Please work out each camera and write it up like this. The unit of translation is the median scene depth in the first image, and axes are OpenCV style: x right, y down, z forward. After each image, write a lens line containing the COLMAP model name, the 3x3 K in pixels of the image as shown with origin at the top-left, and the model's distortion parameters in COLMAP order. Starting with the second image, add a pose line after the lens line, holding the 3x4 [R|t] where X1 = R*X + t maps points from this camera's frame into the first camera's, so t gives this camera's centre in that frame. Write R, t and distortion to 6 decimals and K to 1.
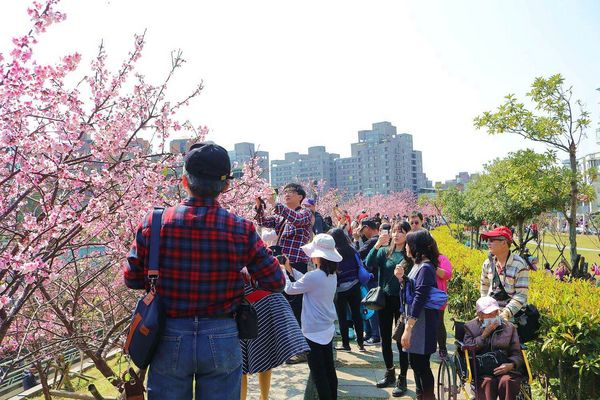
lens RADIAL K [[453.8, 0, 300.0], [0, 453.8, 200.0], [0, 0, 1]] dist [-0.111343, 0.005165]
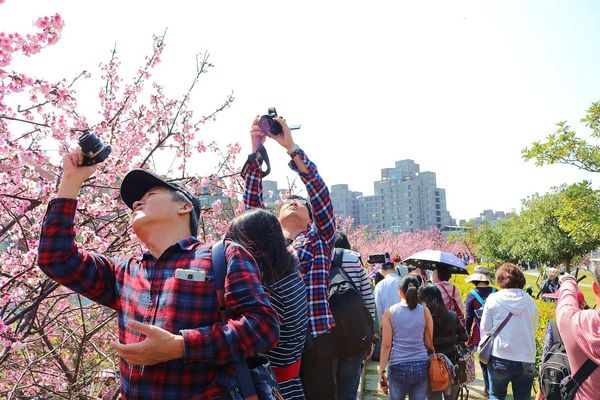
lens RADIAL K [[453.8, 0, 300.0], [0, 453.8, 200.0], [0, 0, 1]] dist [-0.111343, 0.005165]
pose [[0.998652, 0.001480, -0.051893, -0.050767], [-0.005772, 0.996561, -0.082655, 0.002711], [0.051592, 0.082843, 0.995226, 0.195681]]
